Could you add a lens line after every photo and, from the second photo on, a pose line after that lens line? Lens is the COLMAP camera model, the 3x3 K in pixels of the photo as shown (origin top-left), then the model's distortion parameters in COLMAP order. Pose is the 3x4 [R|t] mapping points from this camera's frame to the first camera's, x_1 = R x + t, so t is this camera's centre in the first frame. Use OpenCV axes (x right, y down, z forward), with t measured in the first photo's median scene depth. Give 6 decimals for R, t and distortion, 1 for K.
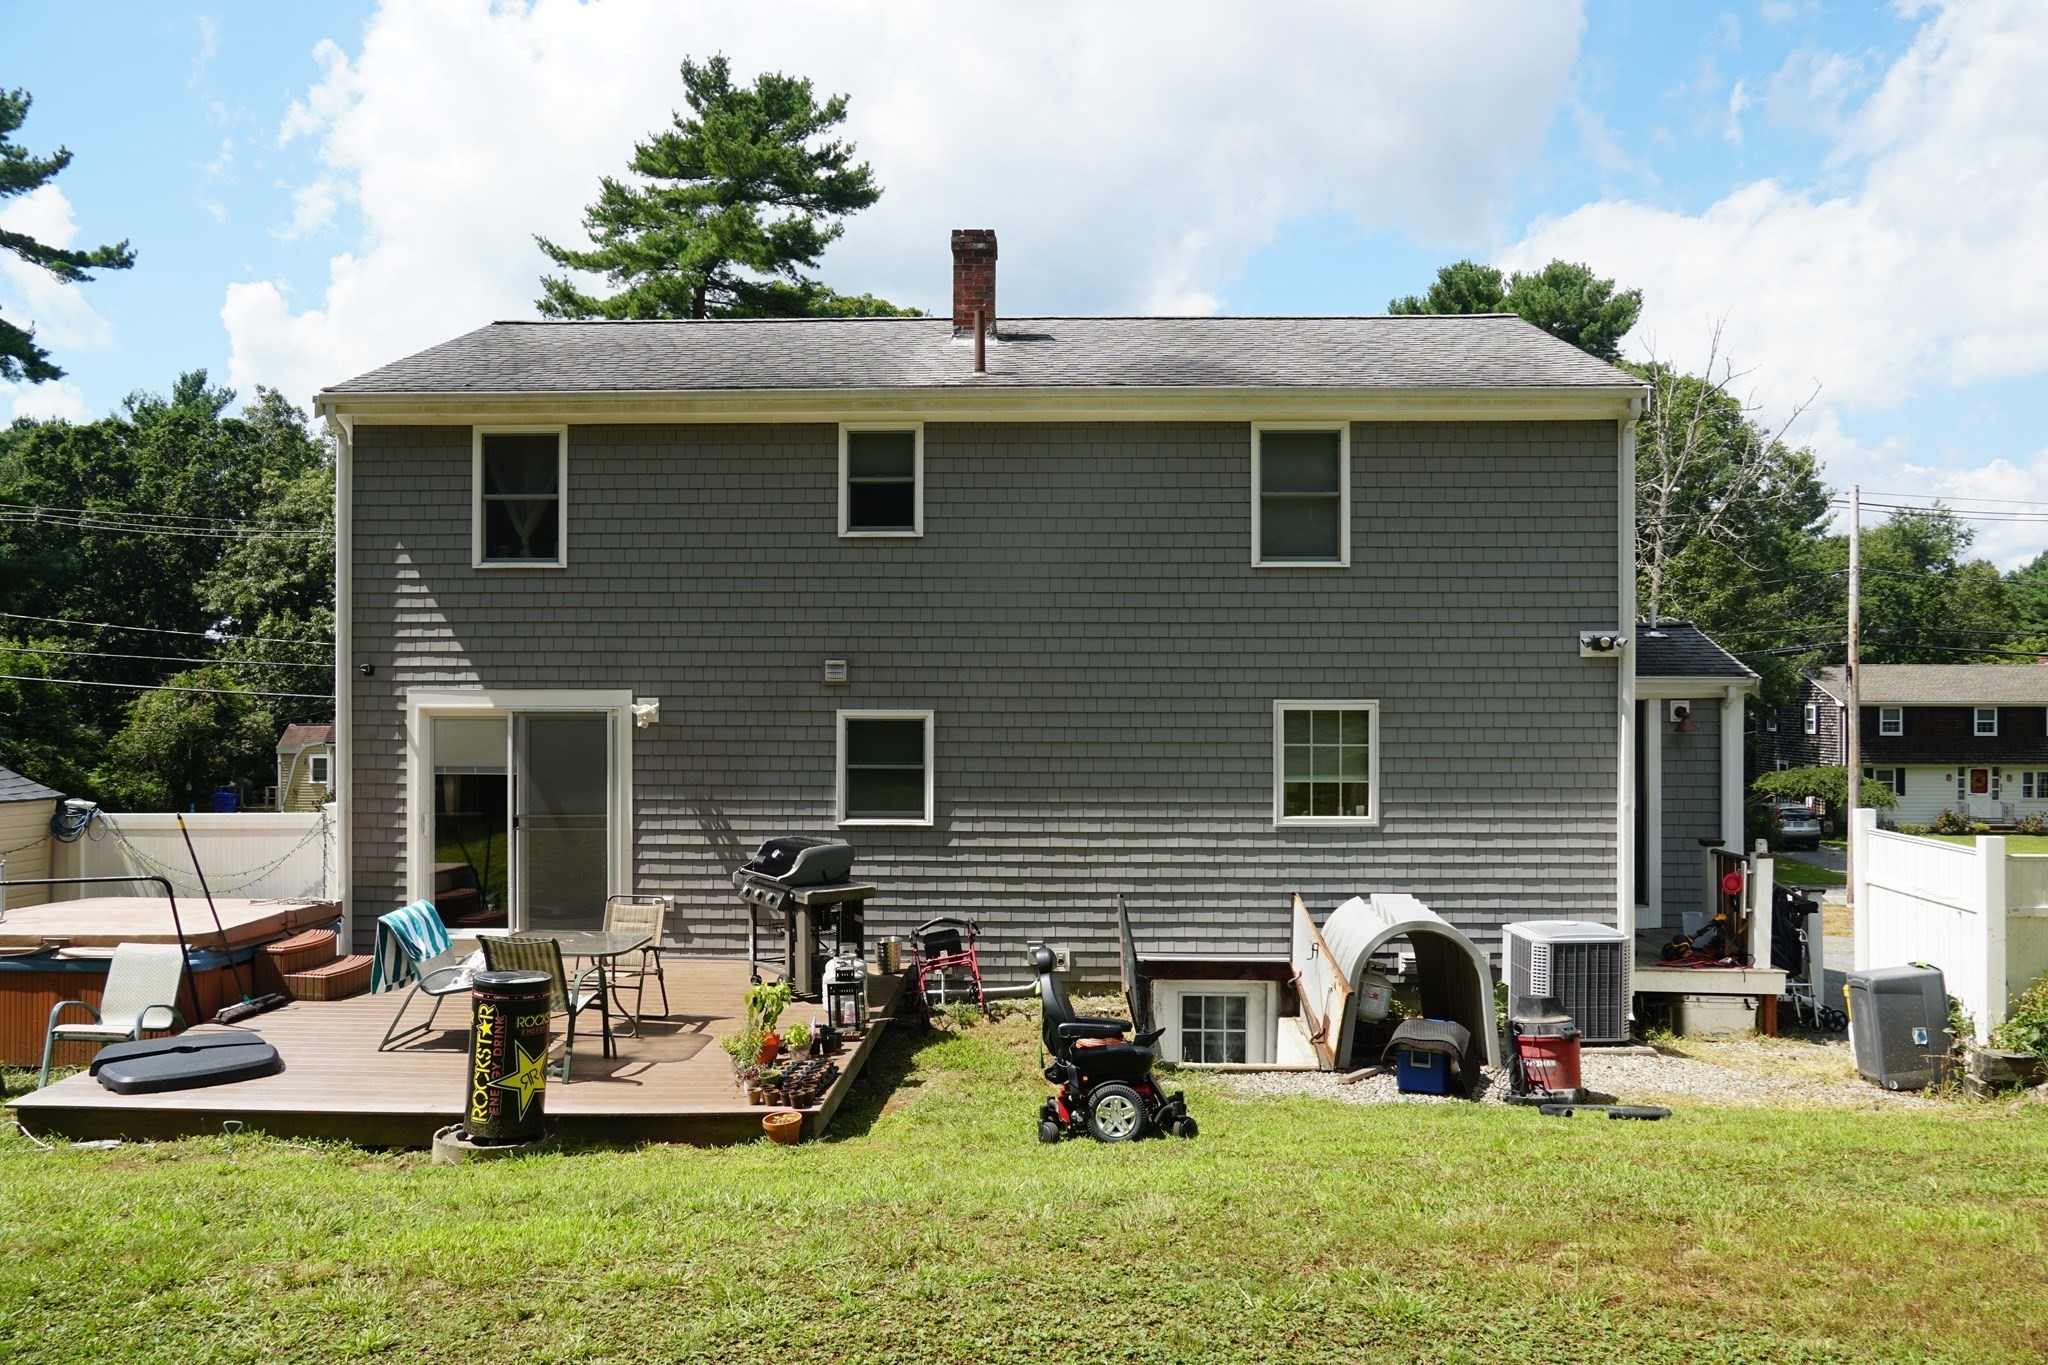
lens RADIAL K [[1552.0, 0, 1019.7], [0, 1552.0, 688.4], [0, 0, 1]] dist [-0.045034, 0.053966]
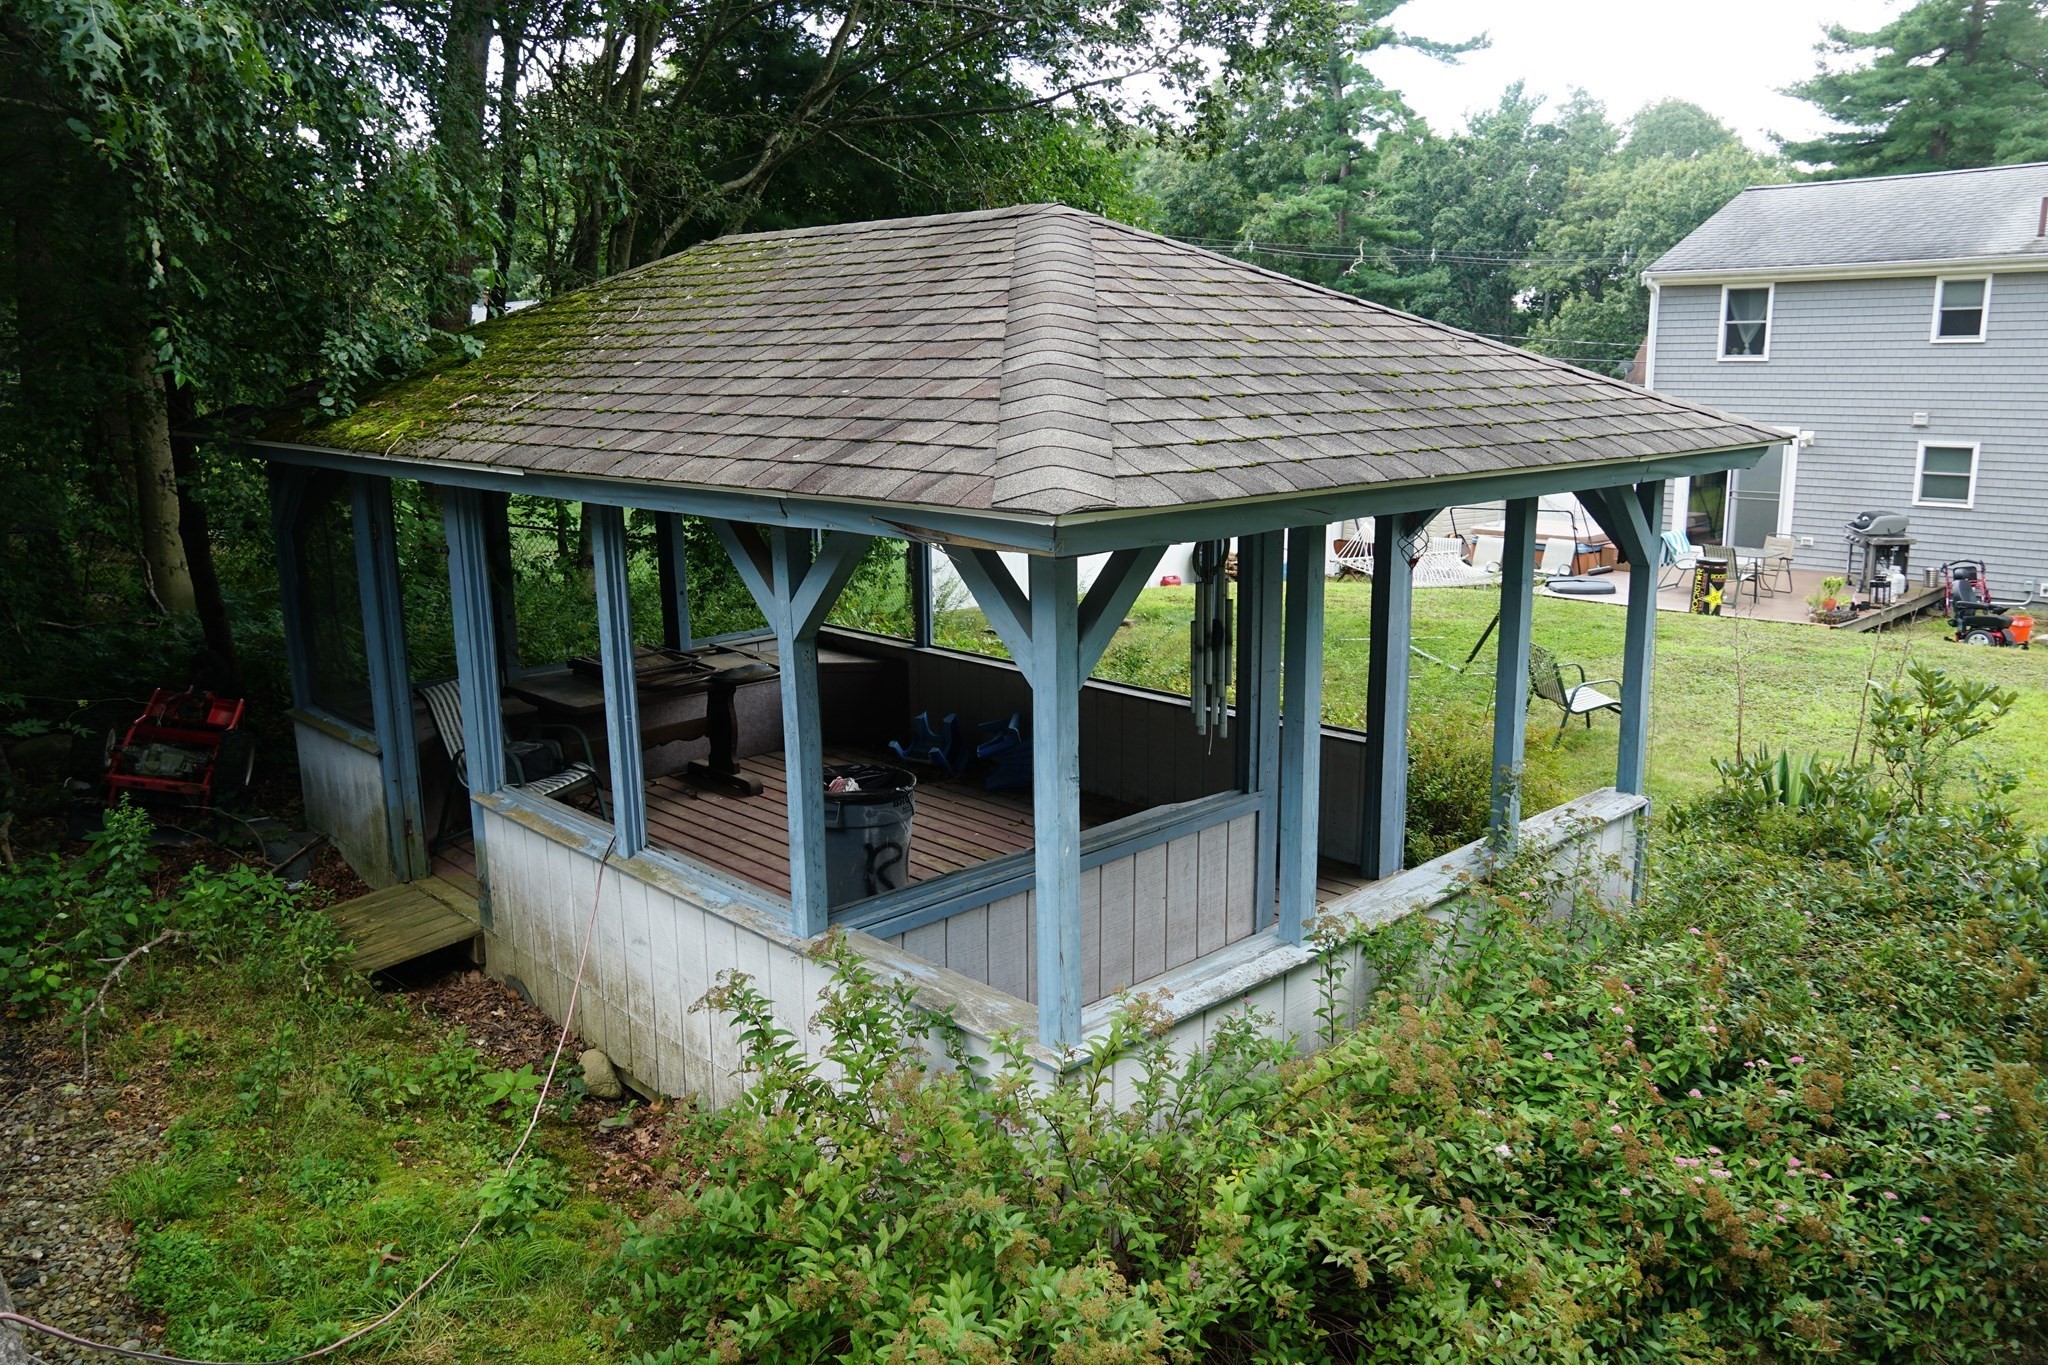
lens RADIAL K [[1552.0, 0, 1024.8], [0, 1552.0, 677.3], [0, 0, 1]] dist [-0.045034, 0.053966]
pose [[0.715888, 0.133247, -0.685383, 0.394698], [0.022205, 0.976780, 0.213092, -0.119931], [0.697862, -0.167769, 0.696306, -1.001148]]
